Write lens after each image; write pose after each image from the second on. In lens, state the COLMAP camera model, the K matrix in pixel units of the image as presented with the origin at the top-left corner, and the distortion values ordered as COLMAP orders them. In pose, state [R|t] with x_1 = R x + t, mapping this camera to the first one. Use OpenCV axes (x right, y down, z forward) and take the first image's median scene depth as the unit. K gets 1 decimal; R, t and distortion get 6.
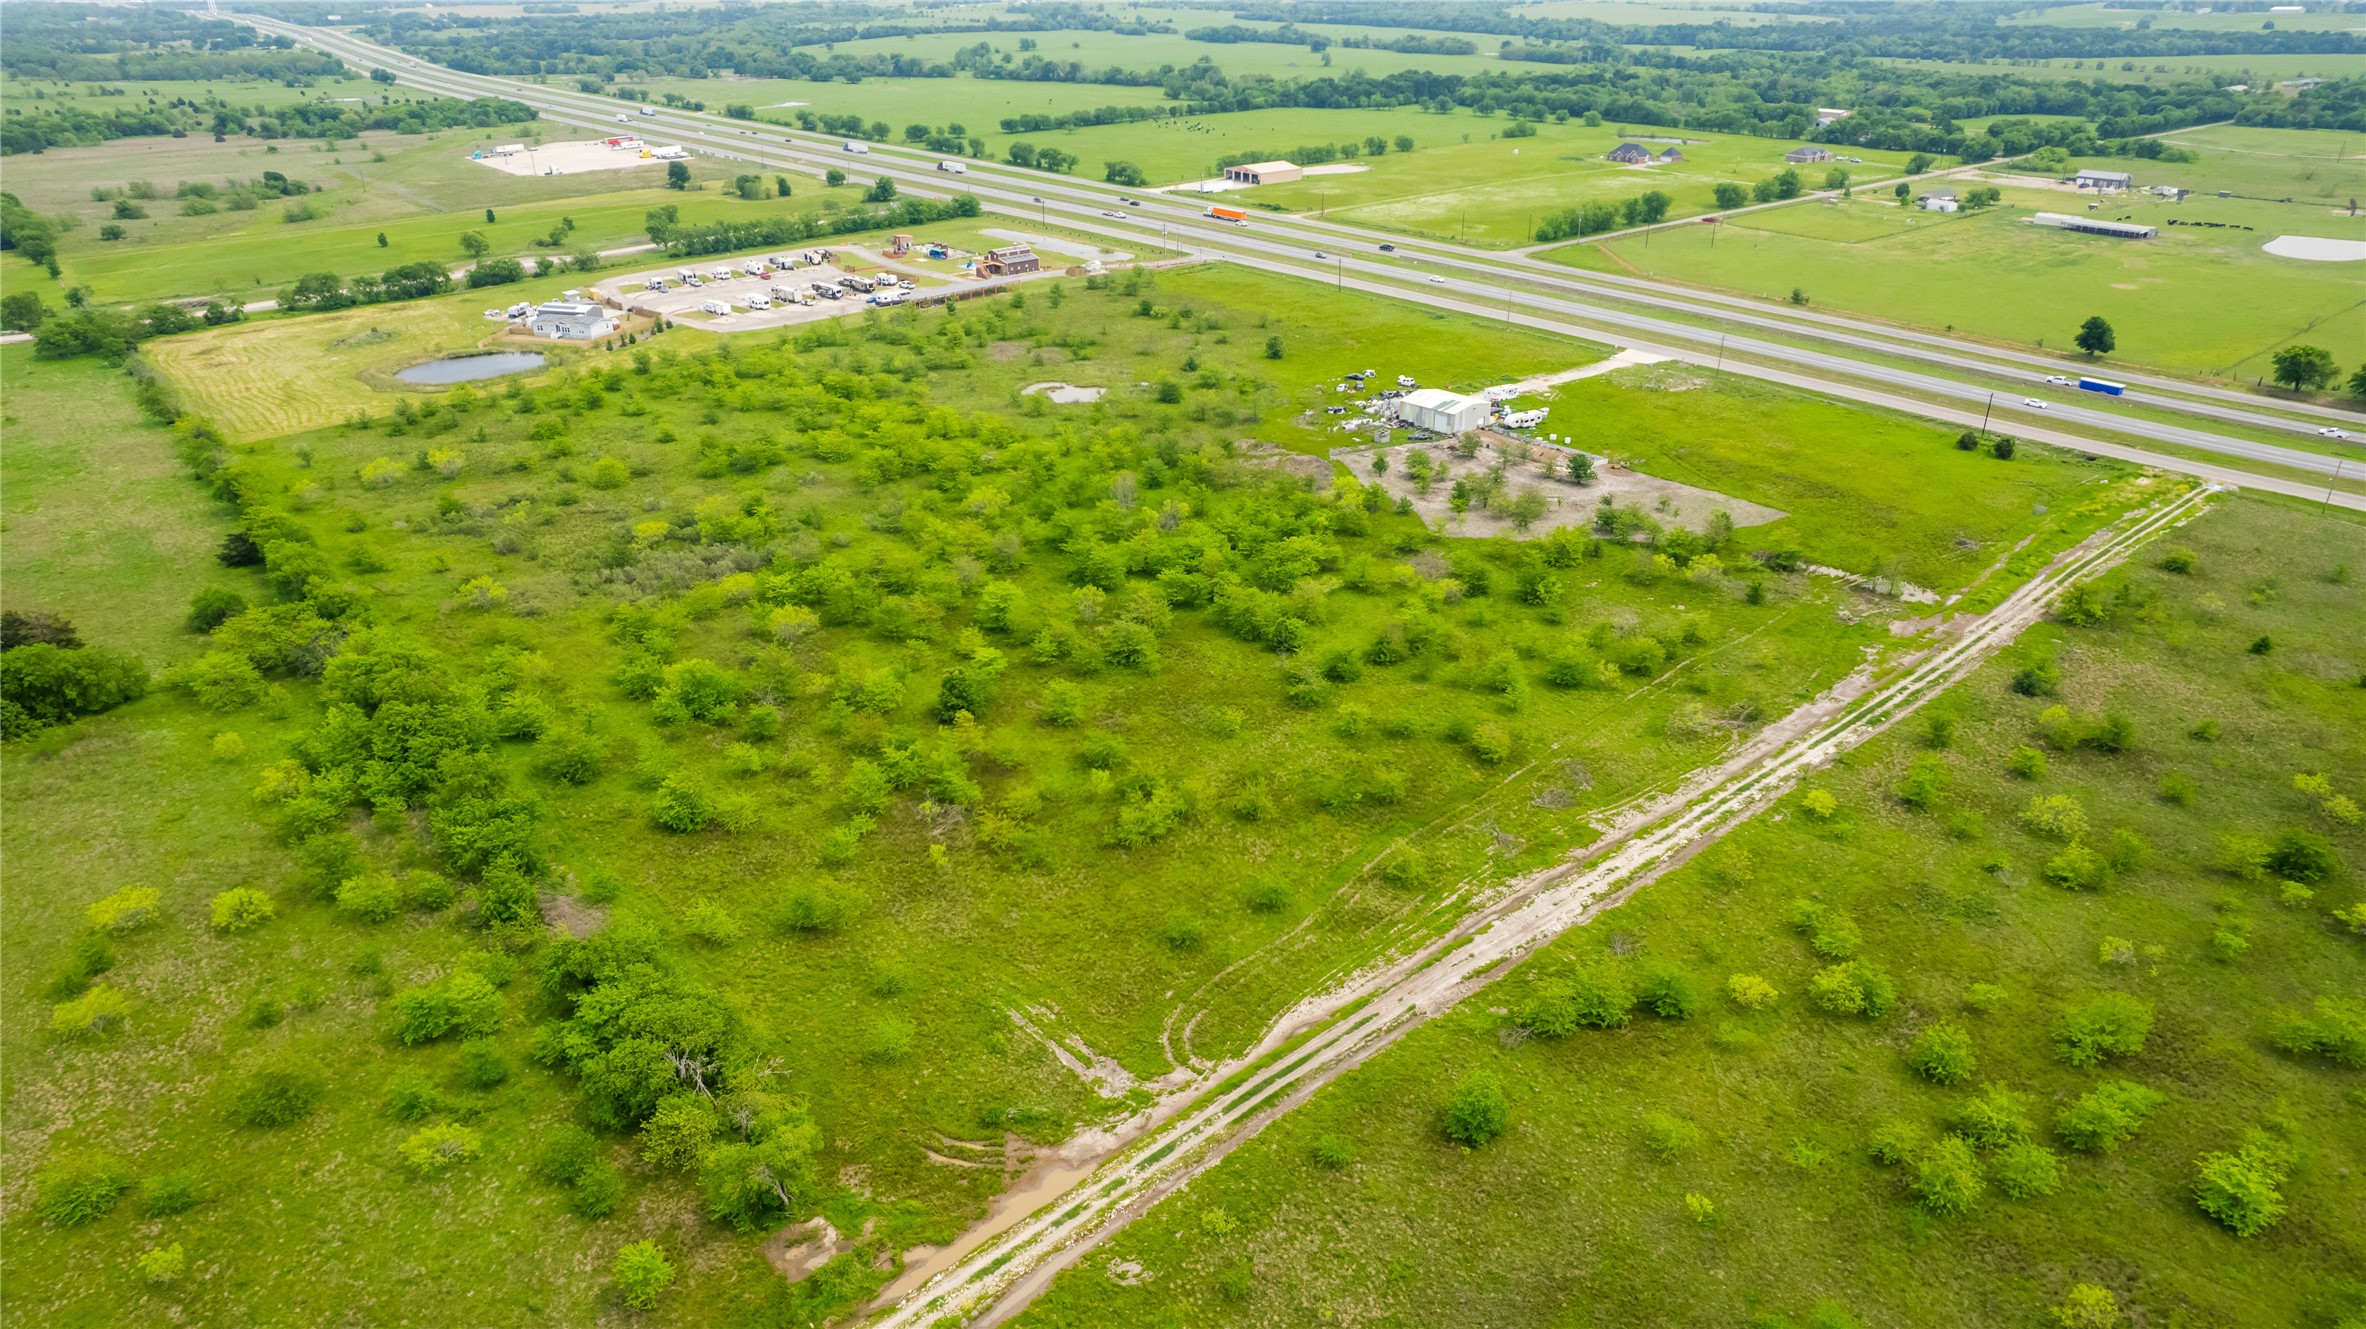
lens RADIAL K [[1510.8, 0, 1185.3], [0, 1510.8, 675.3], [0, 0, 1]] dist [-0.078211, 0.070691]
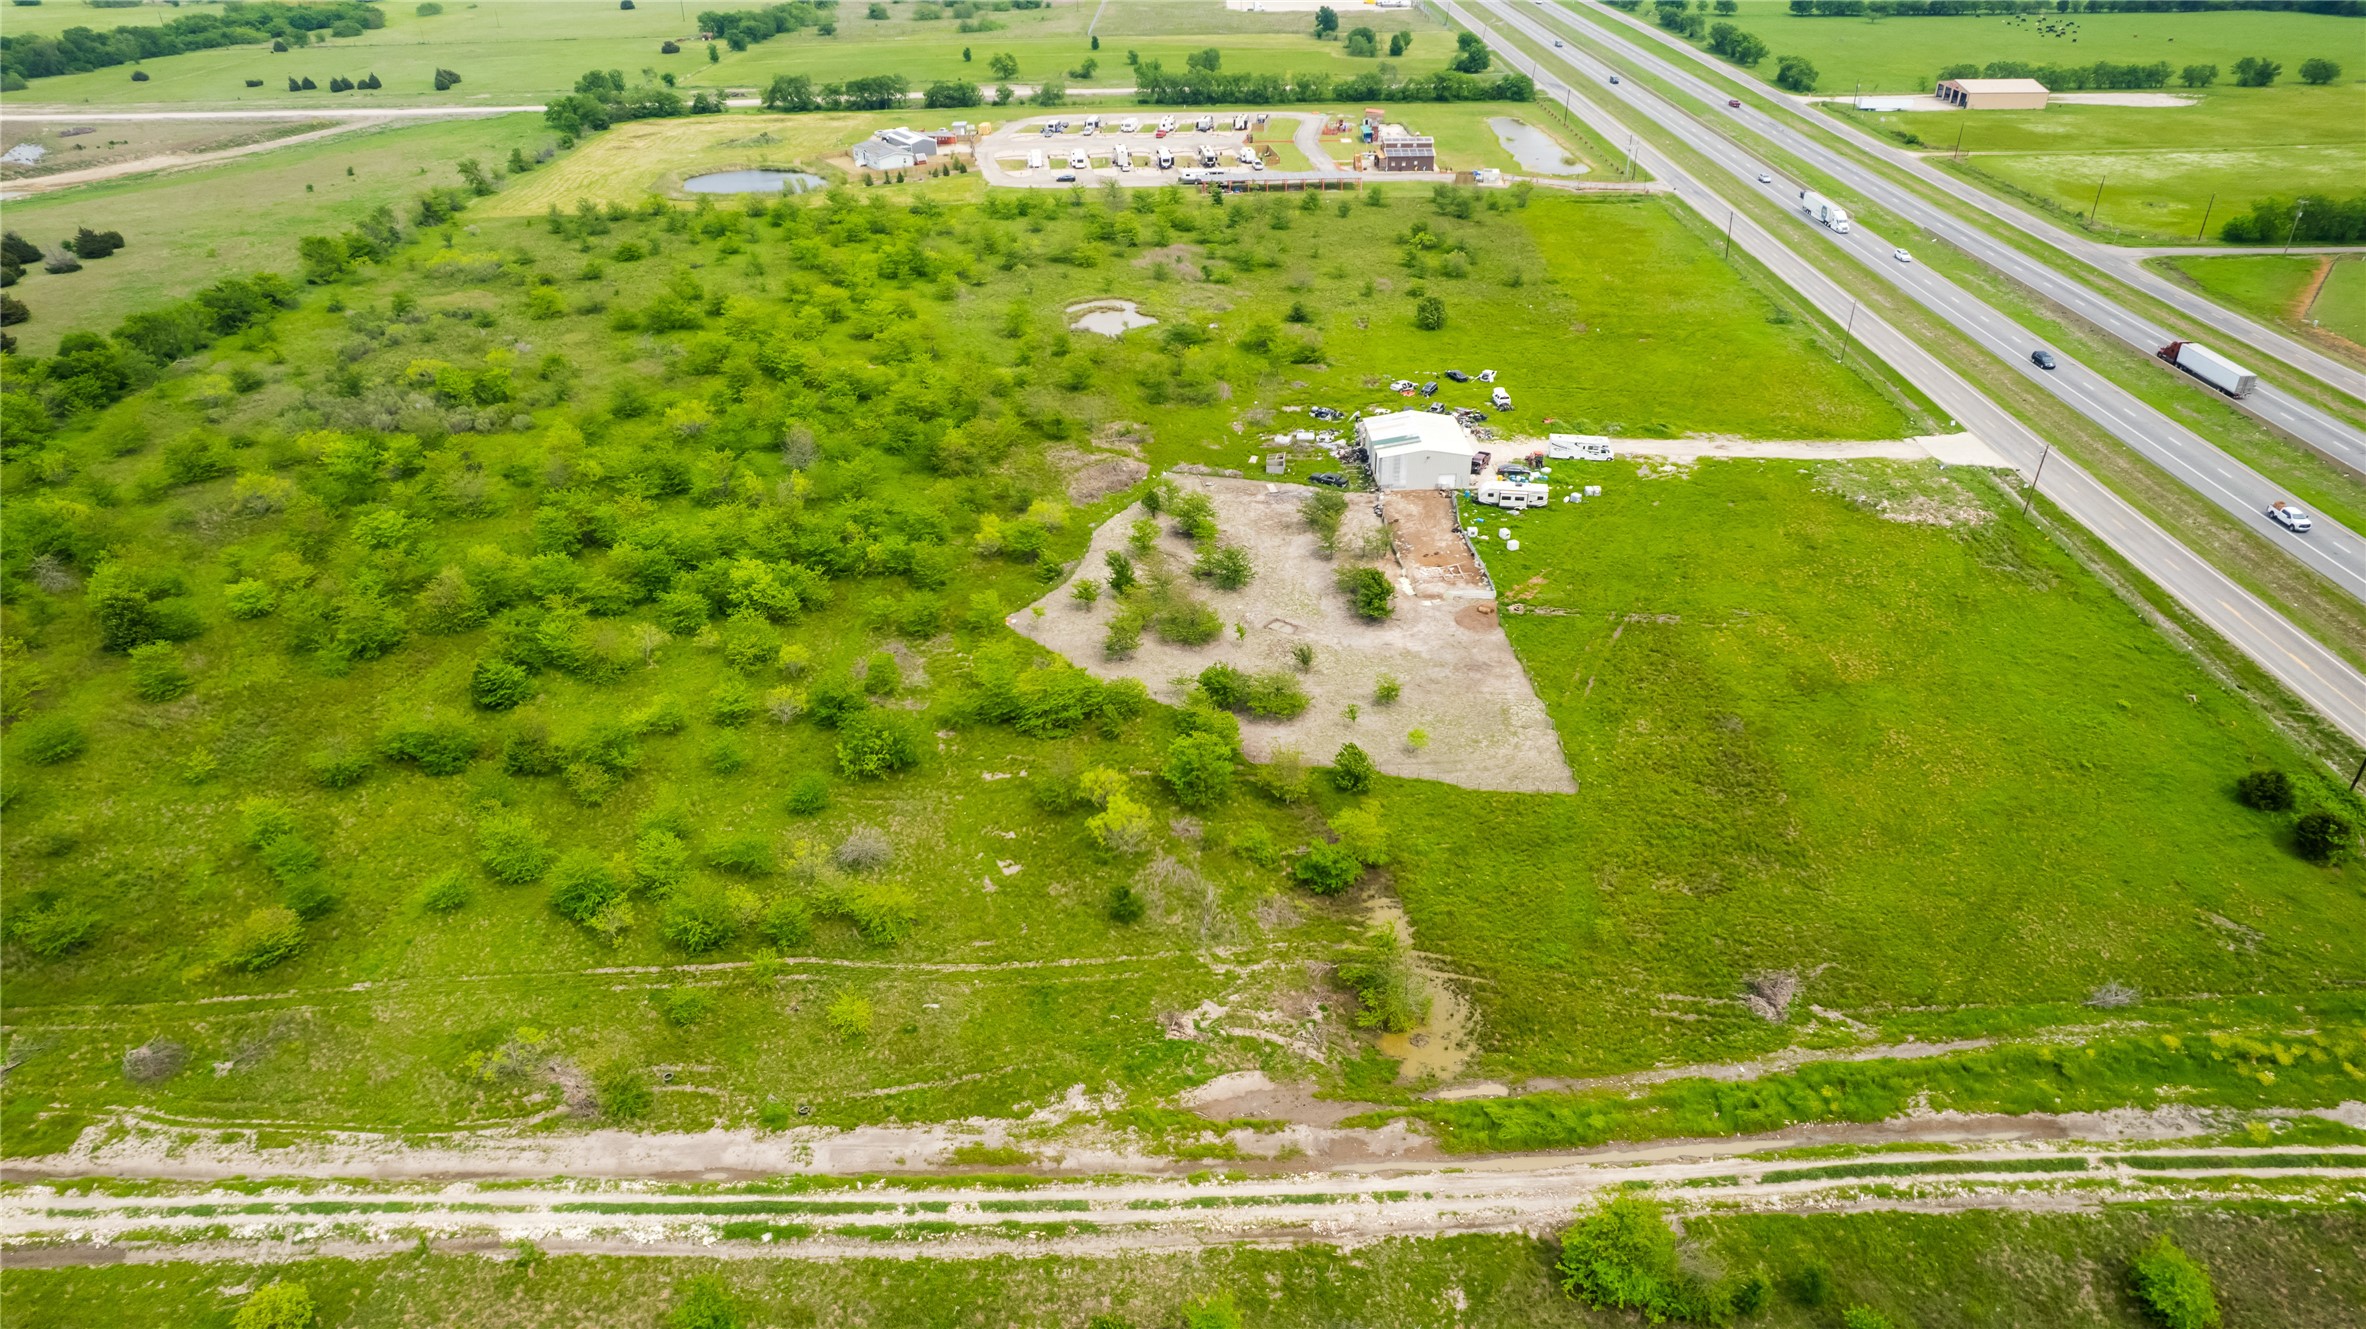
lens RADIAL K [[1521.4, 0, 1184.3], [0, 1521.4, 657.2], [0, 0, 1]] dist [-0.080053, 0.072983]
pose [[0.765181, 0.315433, -0.561248, 0.544870], [-0.278084, 0.948170, 0.153764, -0.182857], [0.580661, 0.038417, 0.813239, 0.464125]]
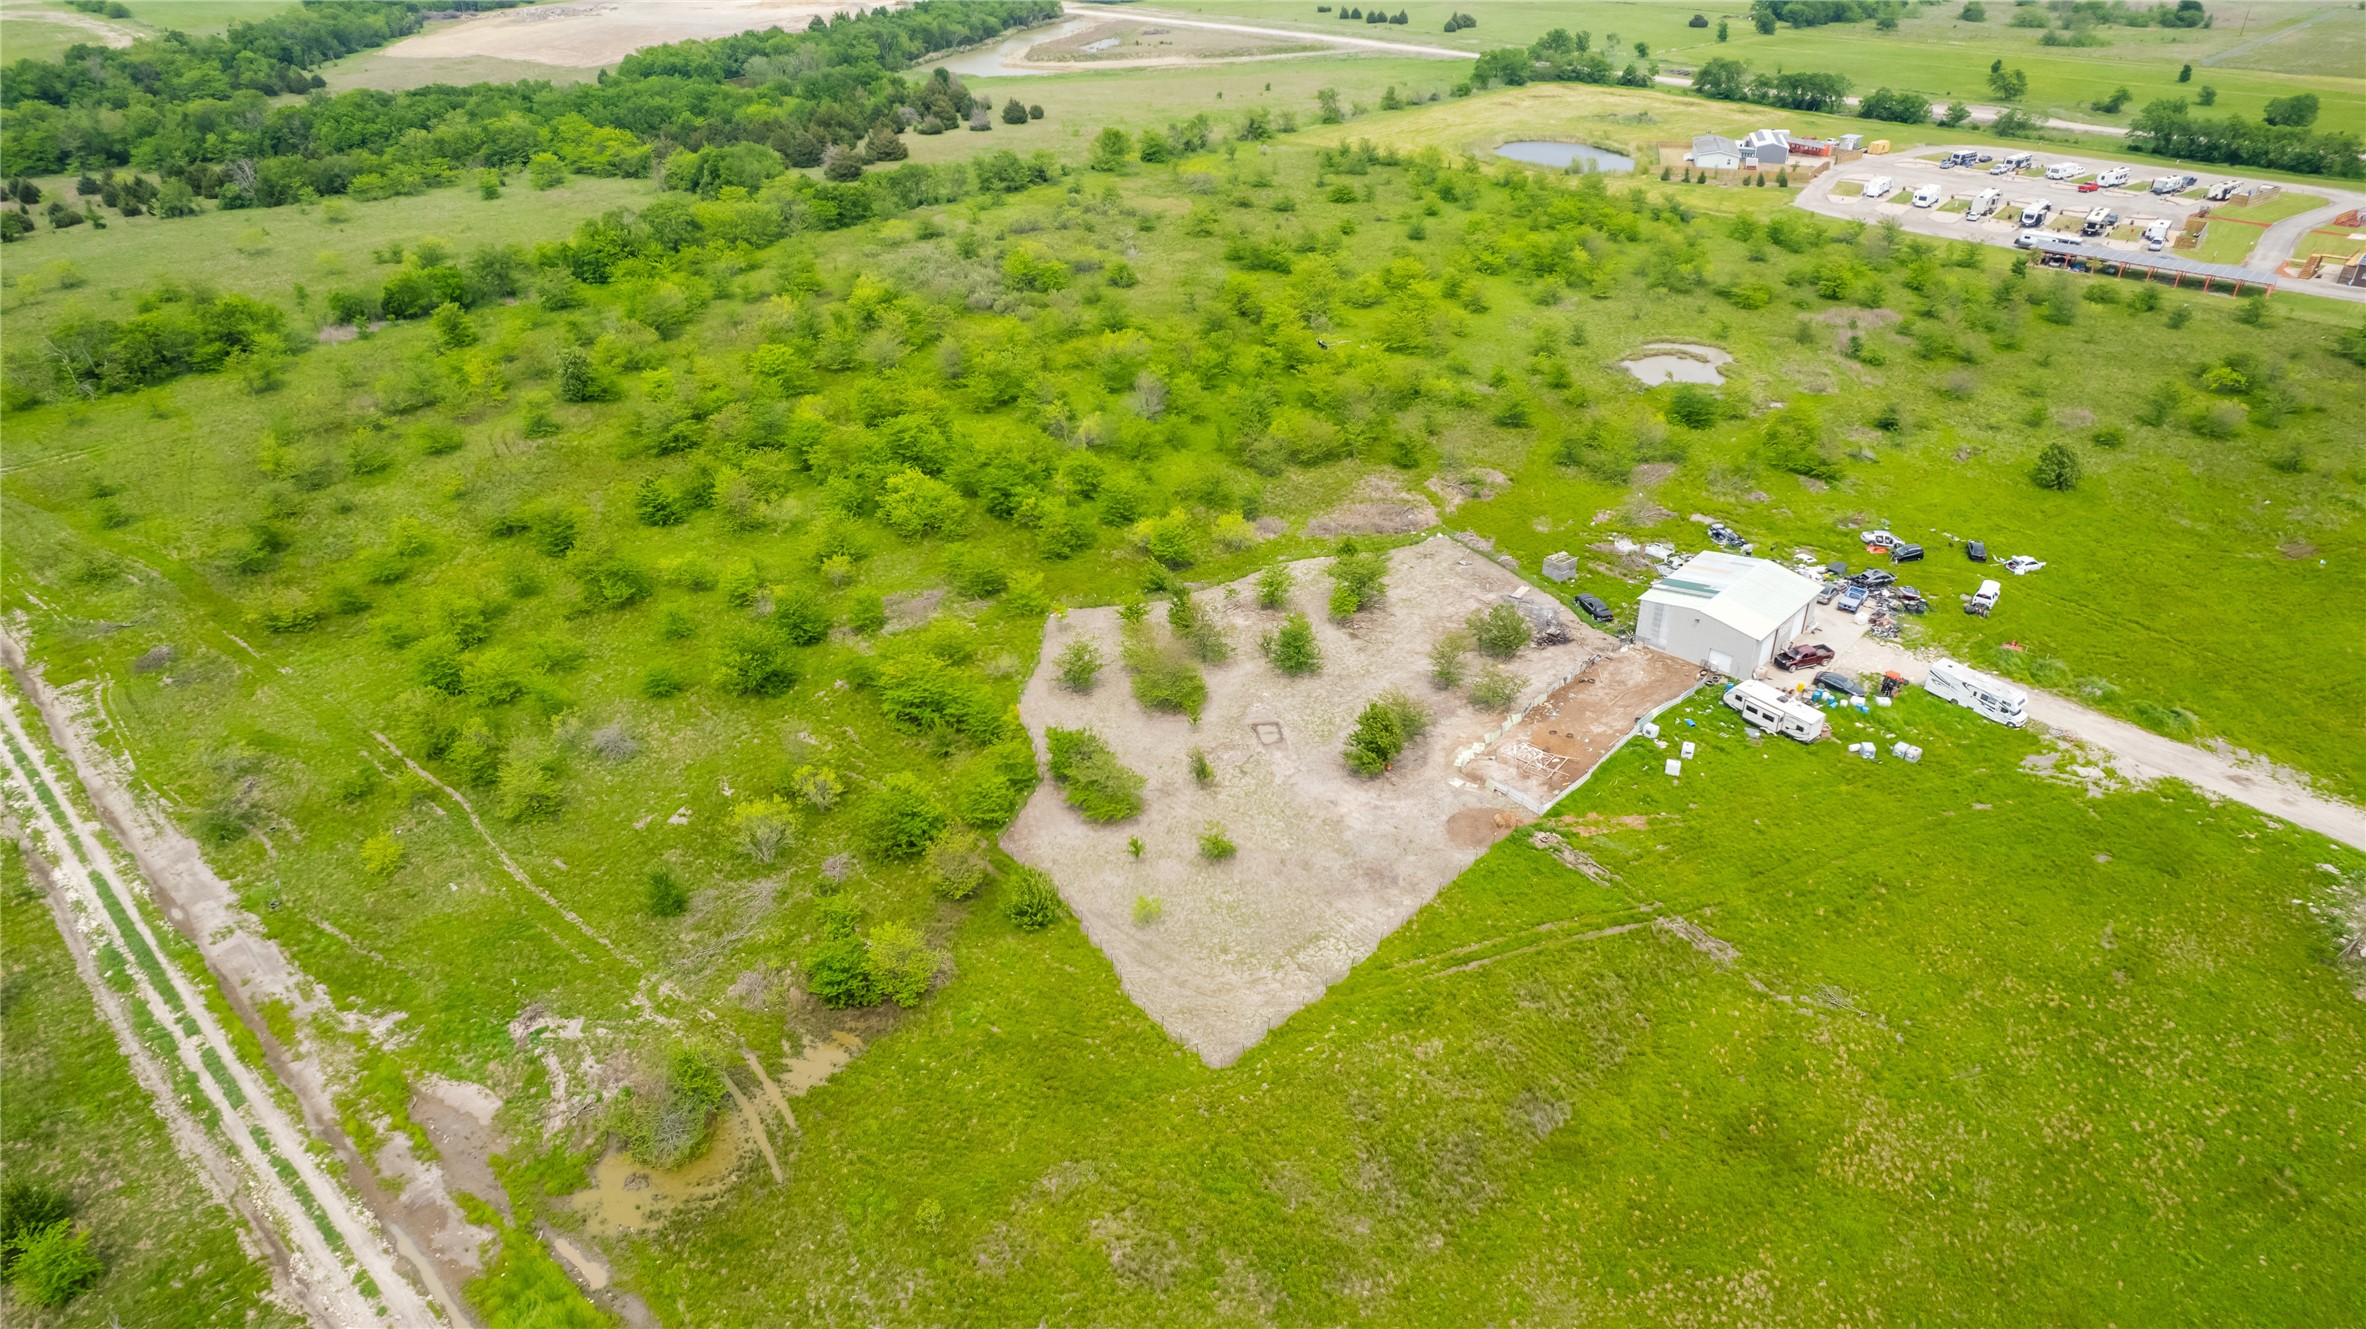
lens RADIAL K [[1521.4, 0, 1184.3], [0, 1521.4, 657.2], [0, 0, 1]] dist [-0.080053, 0.072983]
pose [[0.093477, 0.497780, -0.862251, 0.634075], [-0.433966, 0.799816, 0.414690, -0.318565], [0.896067, 0.335423, 0.290784, 0.797856]]
